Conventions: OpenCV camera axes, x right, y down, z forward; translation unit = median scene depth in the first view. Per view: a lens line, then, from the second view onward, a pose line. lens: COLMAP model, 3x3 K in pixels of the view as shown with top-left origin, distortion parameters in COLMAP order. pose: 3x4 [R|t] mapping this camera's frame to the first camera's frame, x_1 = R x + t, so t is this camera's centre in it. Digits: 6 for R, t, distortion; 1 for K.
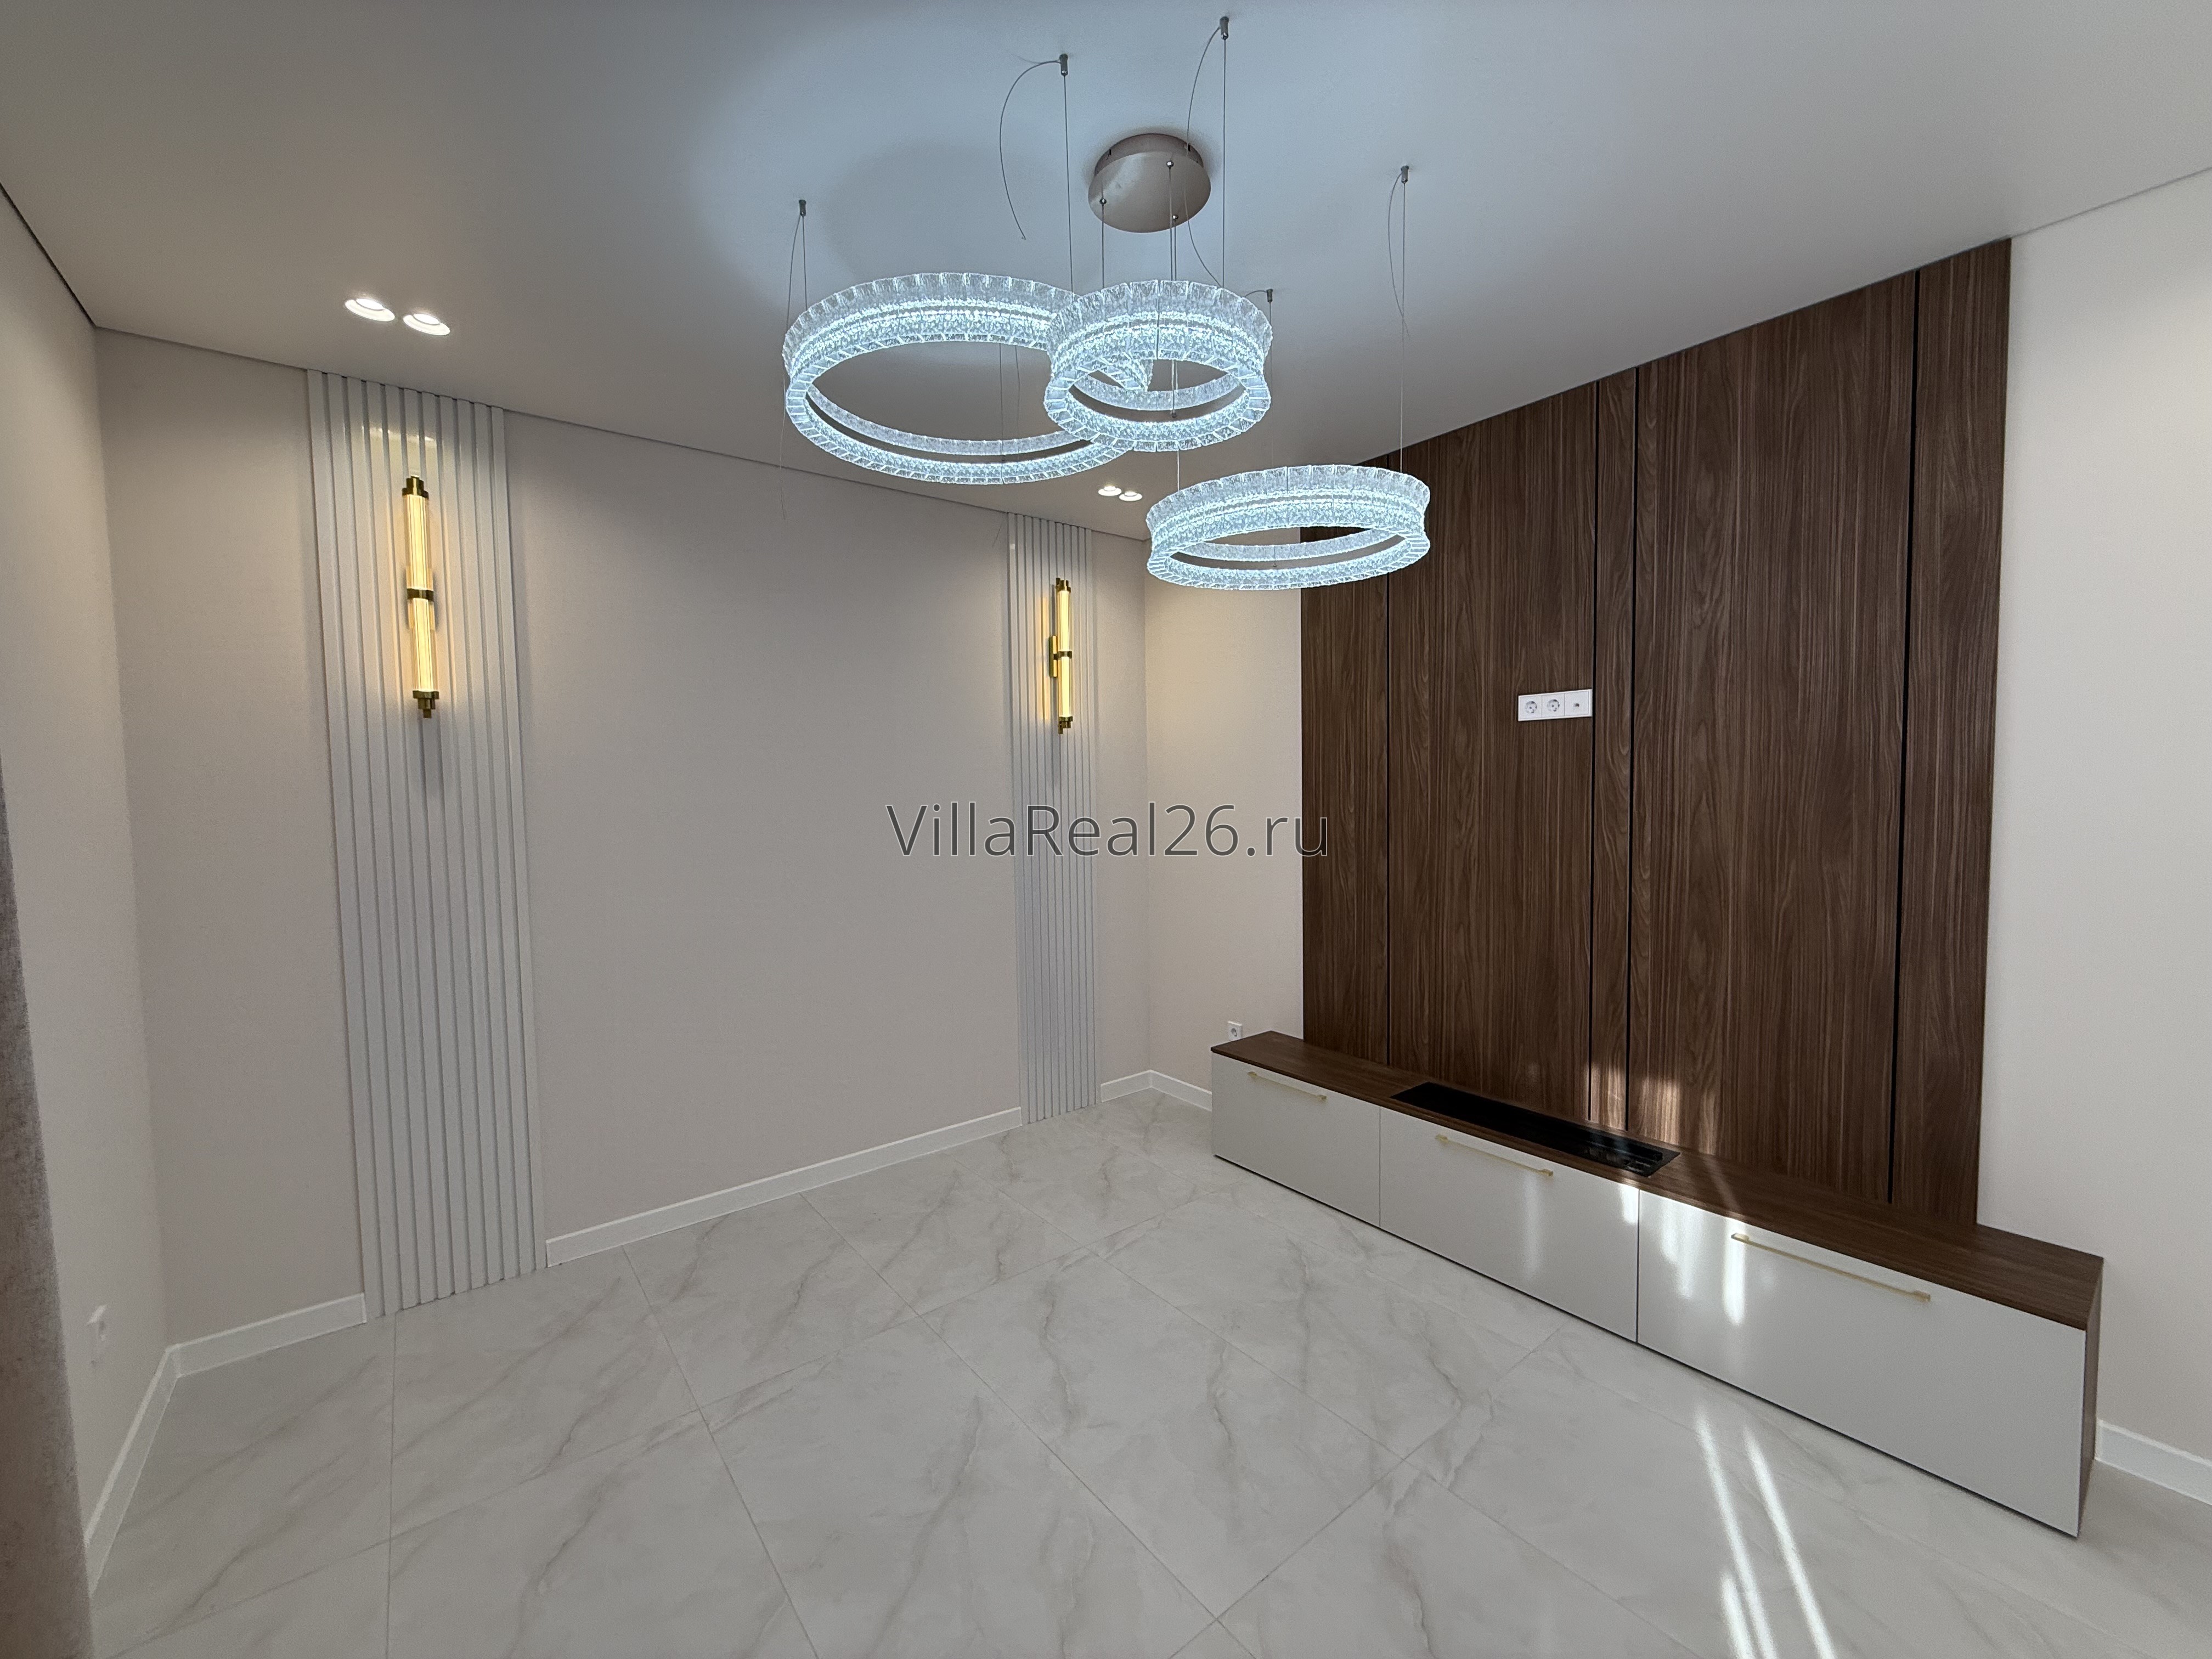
lens RADIAL K [[880.4, 0, 1109.5], [0, 880.4, 823.3], [0, 0, 1]] dist [-0.001764, 0.000316]
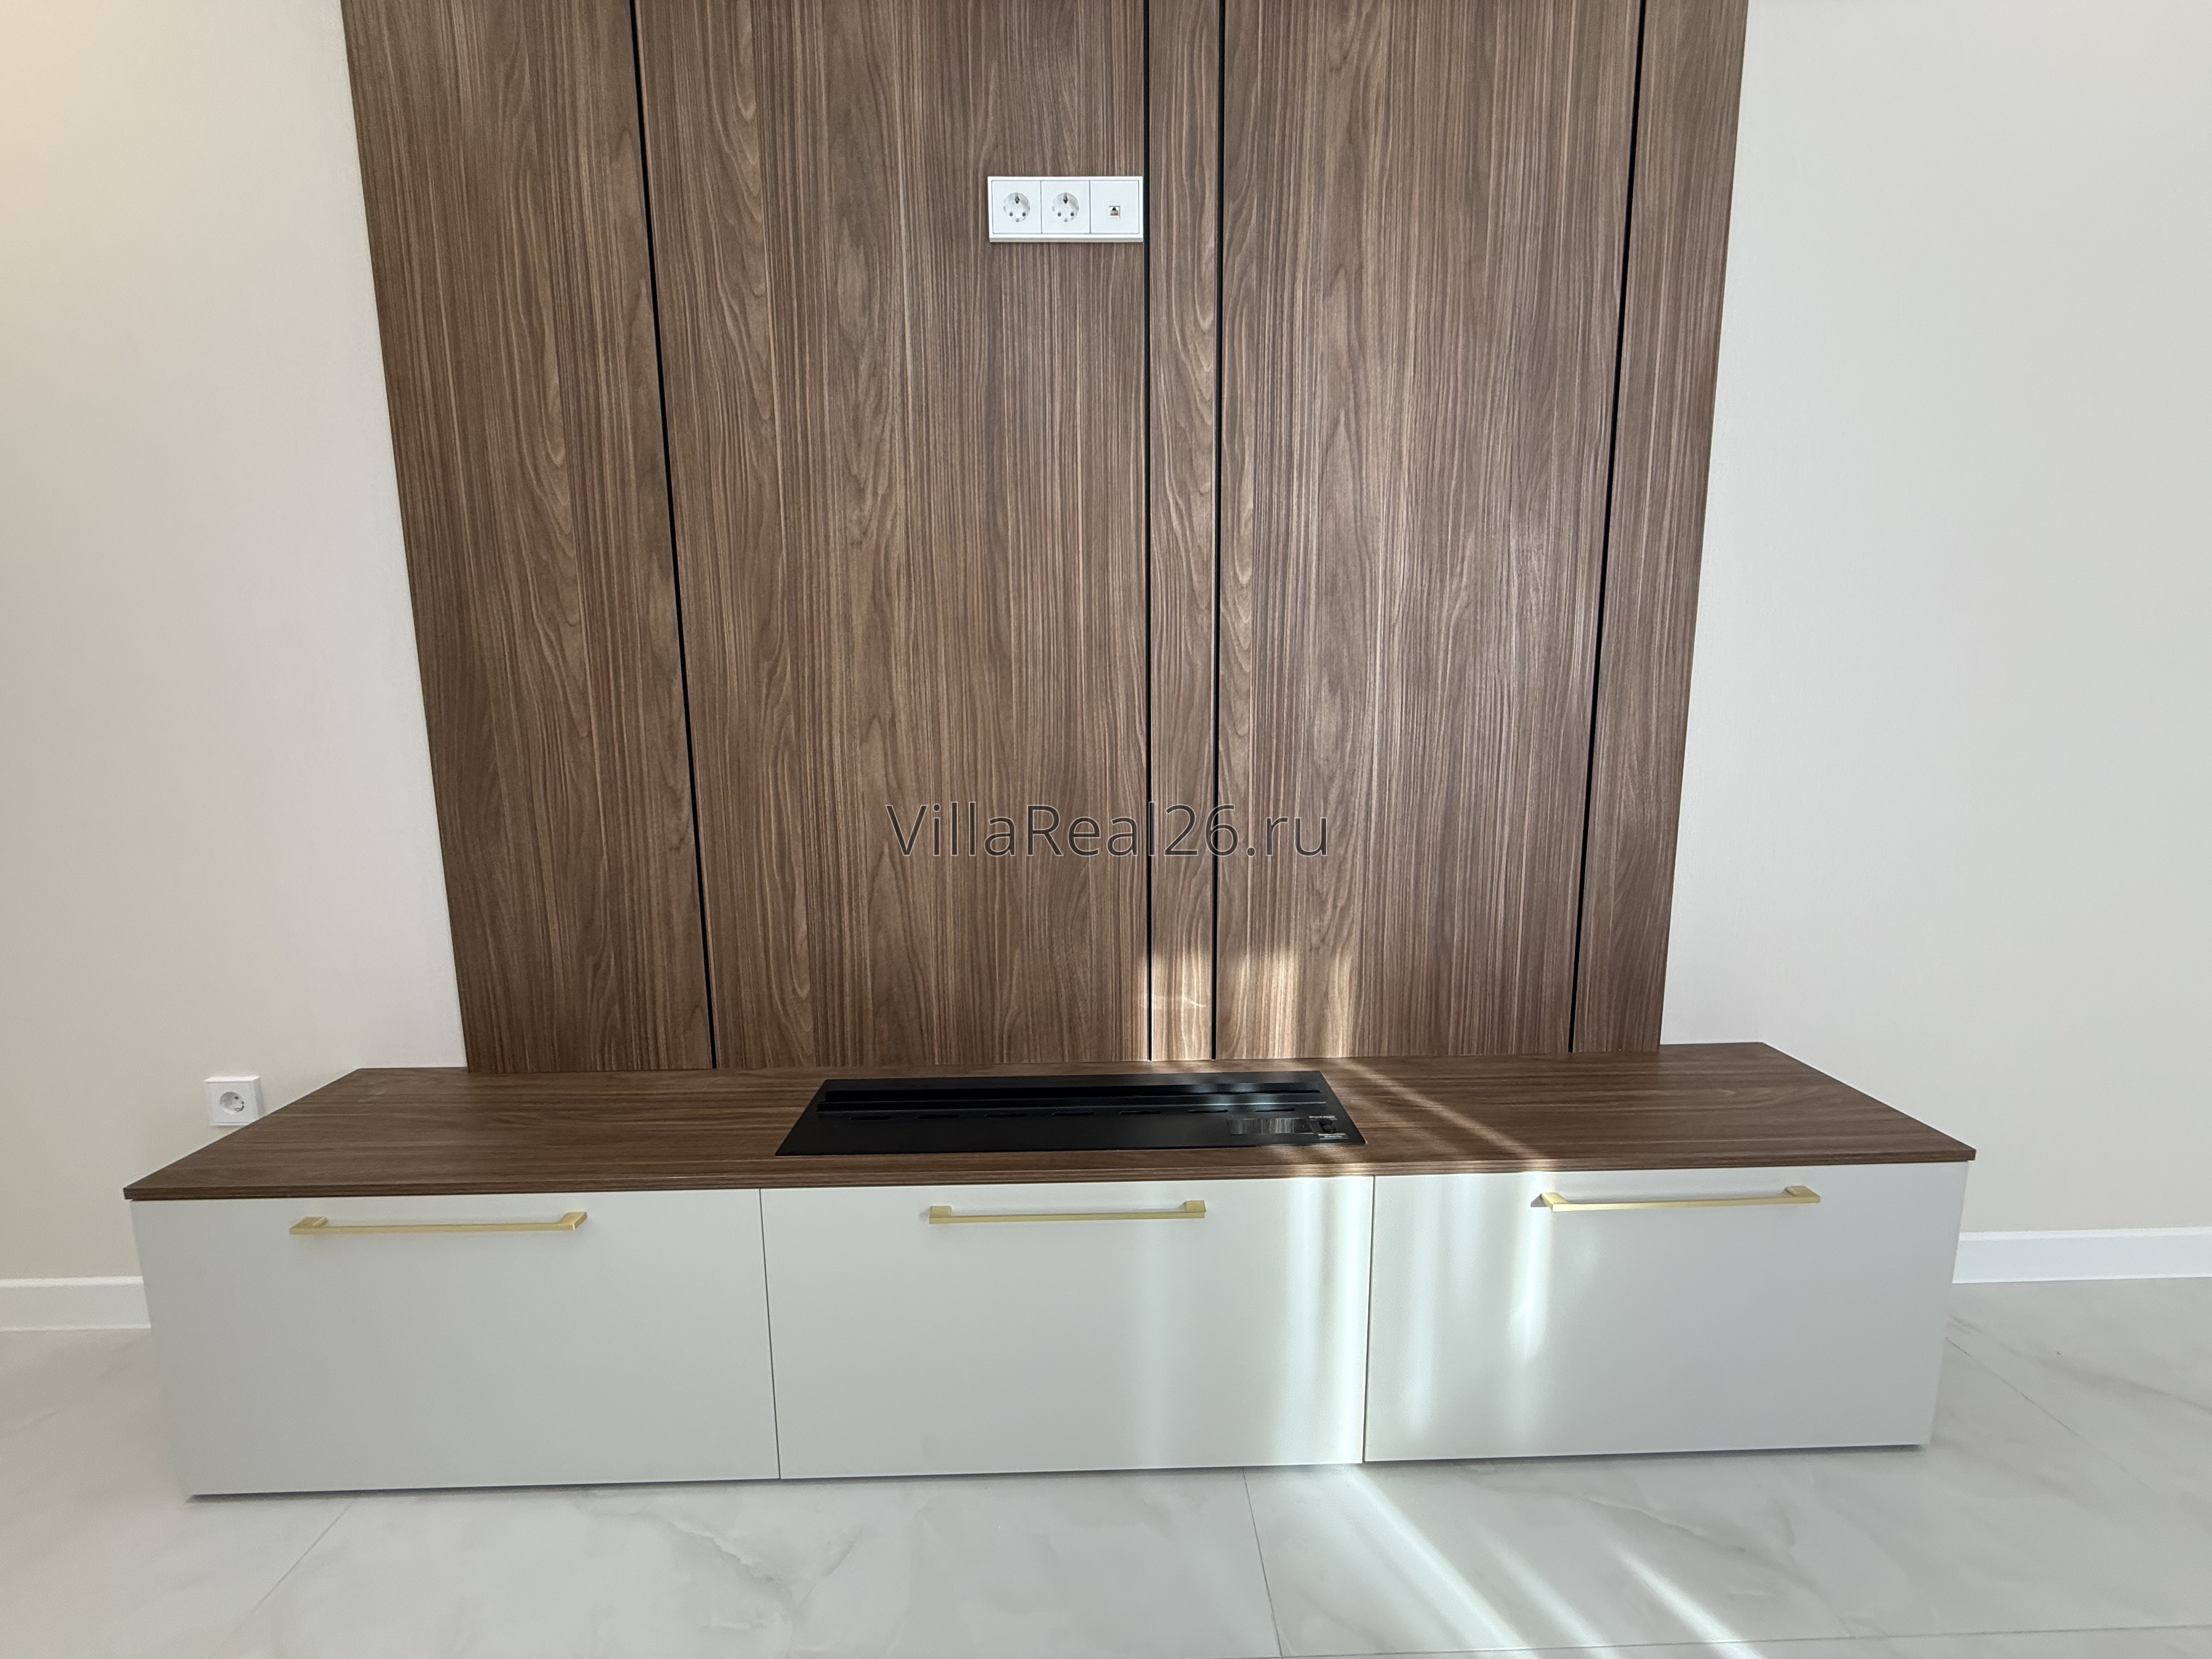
lens RADIAL K [[880.4, 0, 1100.6], [0, 880.4, 830.2], [0, 0, 1]] dist [-0.001764, 0.000316]
pose [[0.610006, -0.103628, 0.785592, 0.125780], [0.038204, 0.994105, 0.101468, 0.147070], [-0.791476, -0.031884, 0.610369, 0.716755]]
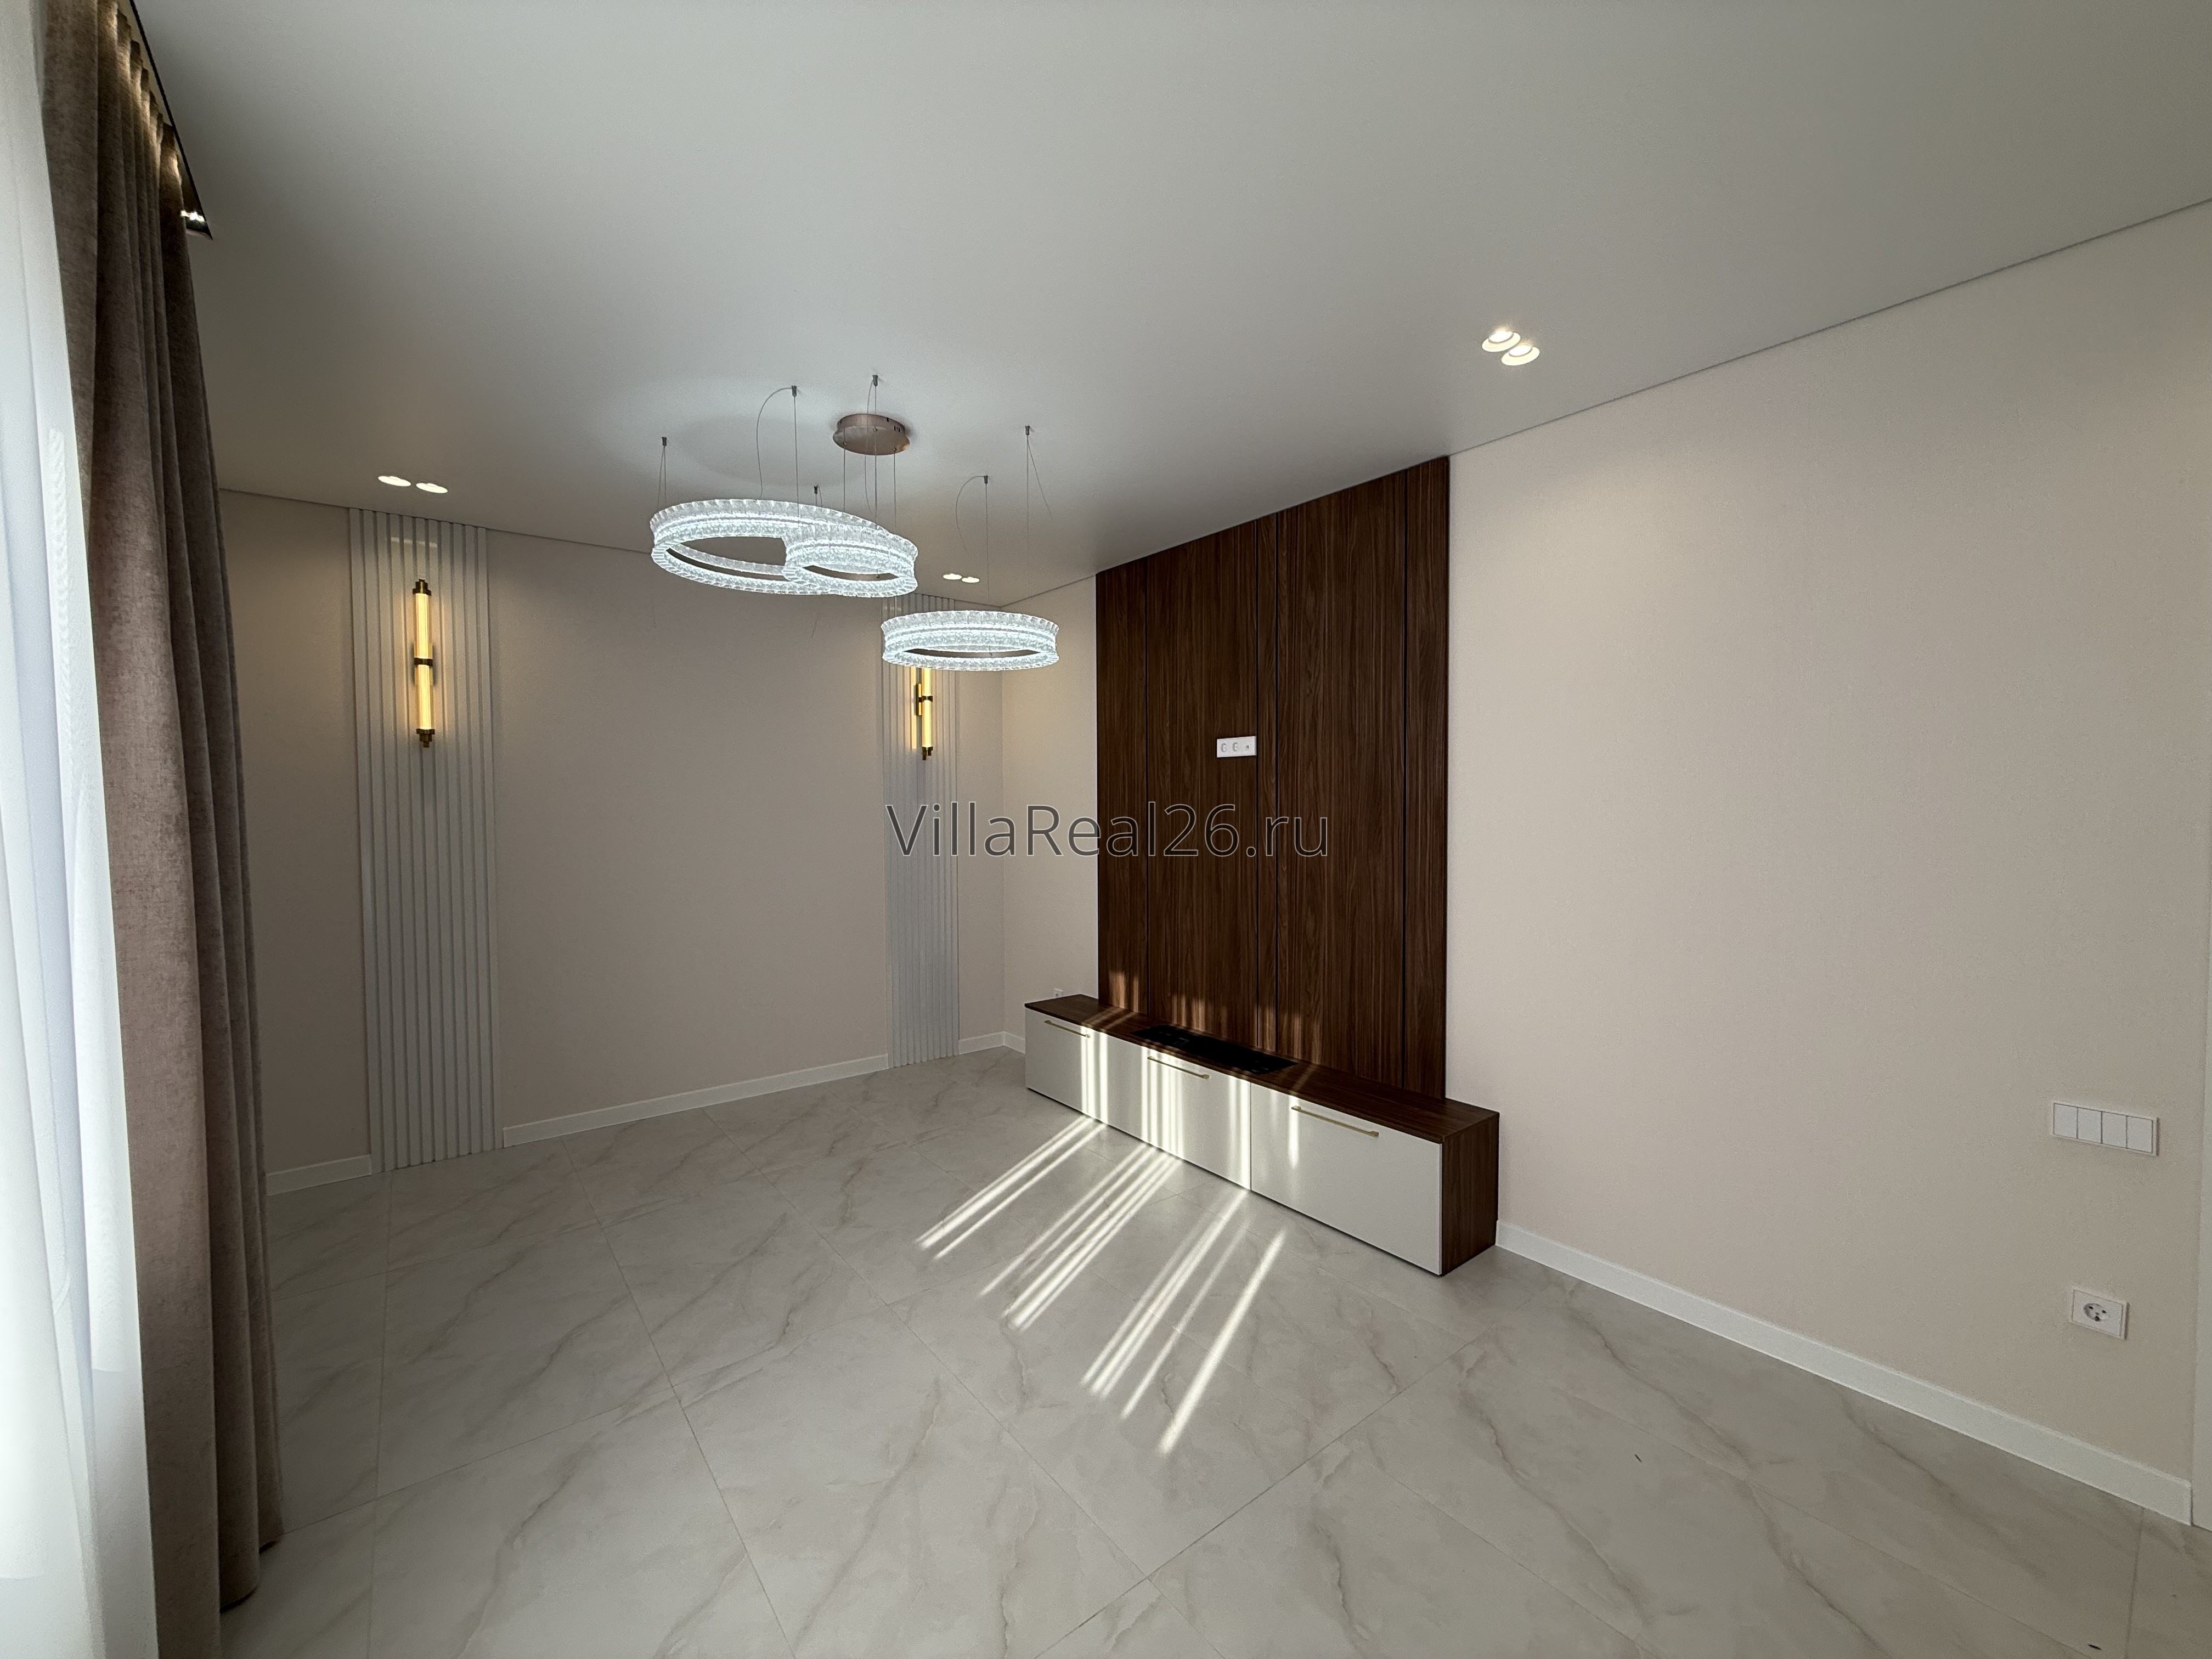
lens RADIAL K [[880.4, 0, 1116.7], [0, 880.4, 819.7], [0, 0, 1]] dist [-0.001764, 0.000316]
pose [[0.999950, 0.009921, 0.001323, 0.325378], [-0.009891, 0.999725, -0.021269, 0.013249], [-0.001533, 0.021255, 0.999773, -0.402392]]
